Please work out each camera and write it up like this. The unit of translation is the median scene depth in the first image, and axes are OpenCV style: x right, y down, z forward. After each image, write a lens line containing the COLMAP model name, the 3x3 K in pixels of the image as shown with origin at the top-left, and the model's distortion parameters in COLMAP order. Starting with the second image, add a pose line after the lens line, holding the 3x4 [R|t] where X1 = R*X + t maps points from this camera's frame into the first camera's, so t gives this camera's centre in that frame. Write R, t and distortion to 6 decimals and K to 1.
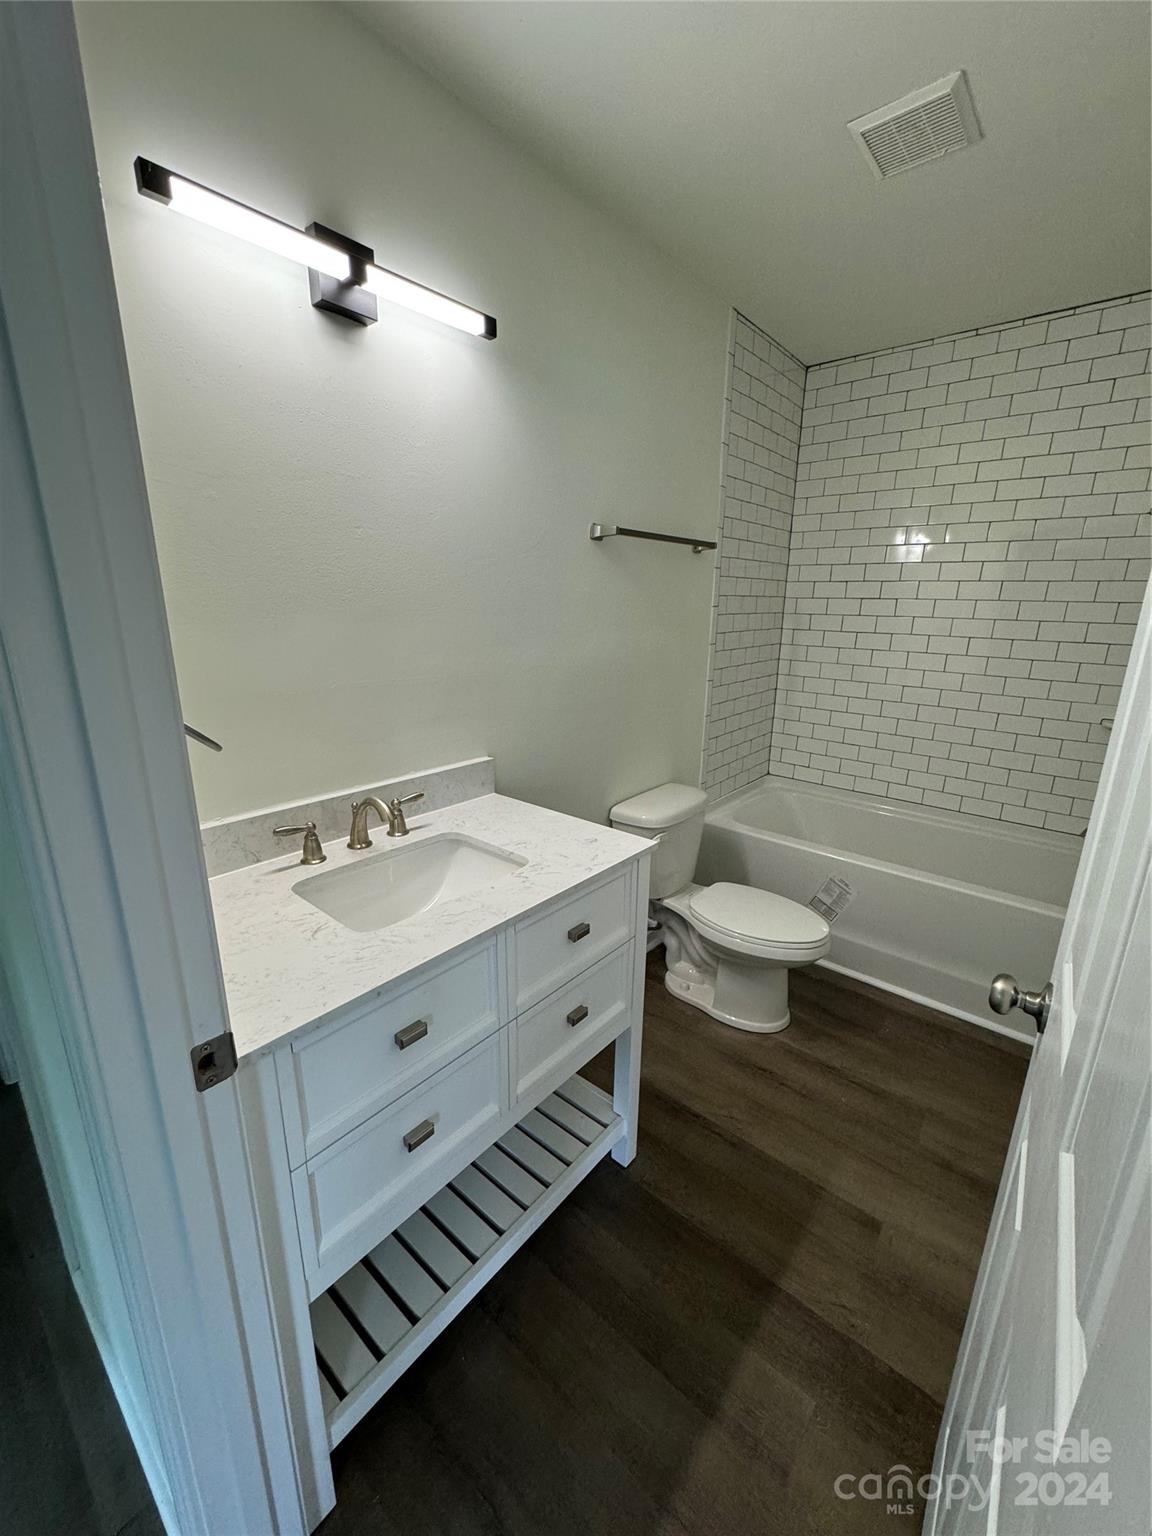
lens RADIAL K [[615.3, 0, 576.7], [0, 615.3, 765.1], [0, 0, 1]] dist [-0.001176, 0.000822]
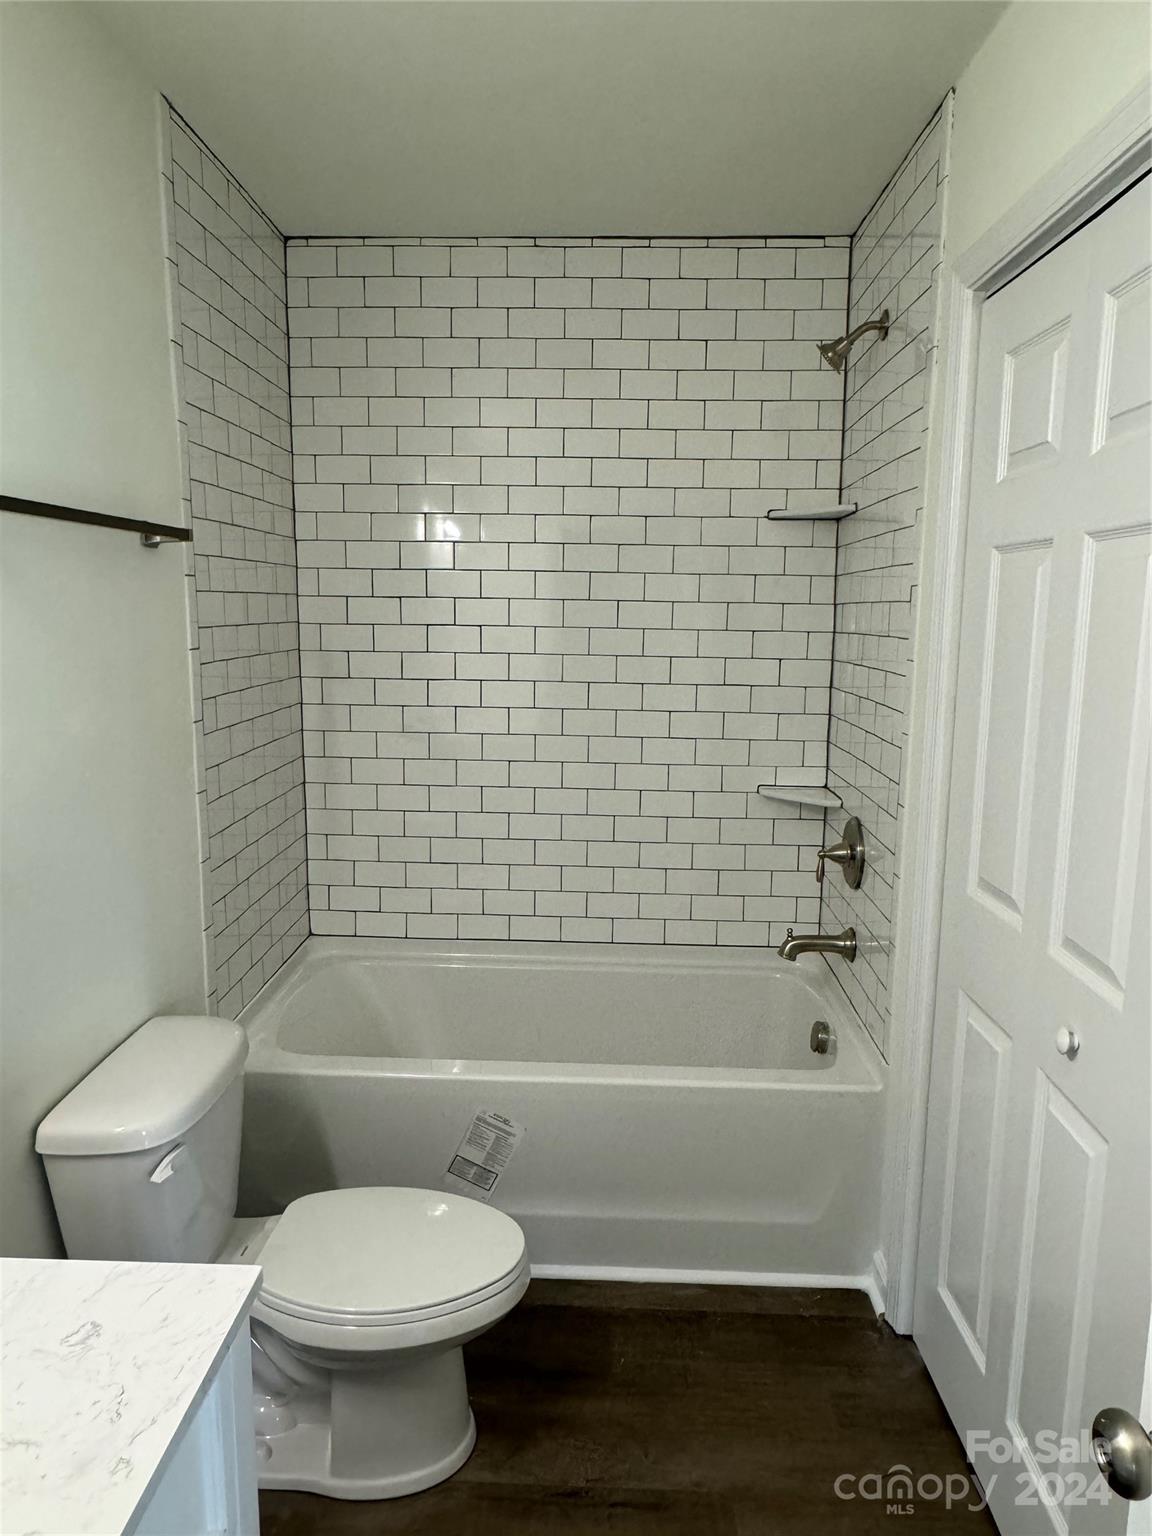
lens RADIAL K [[995.2, 0, 575.8], [0, 995.2, 767.4], [0, 0, 1]] dist [-0.000562, -0.003596]
pose [[0.785975, -0.102825, 0.609648, -0.038679], [0.160666, 0.986165, -0.040806, -0.076034], [-0.597017, 0.130022, 0.791621, 0.170100]]
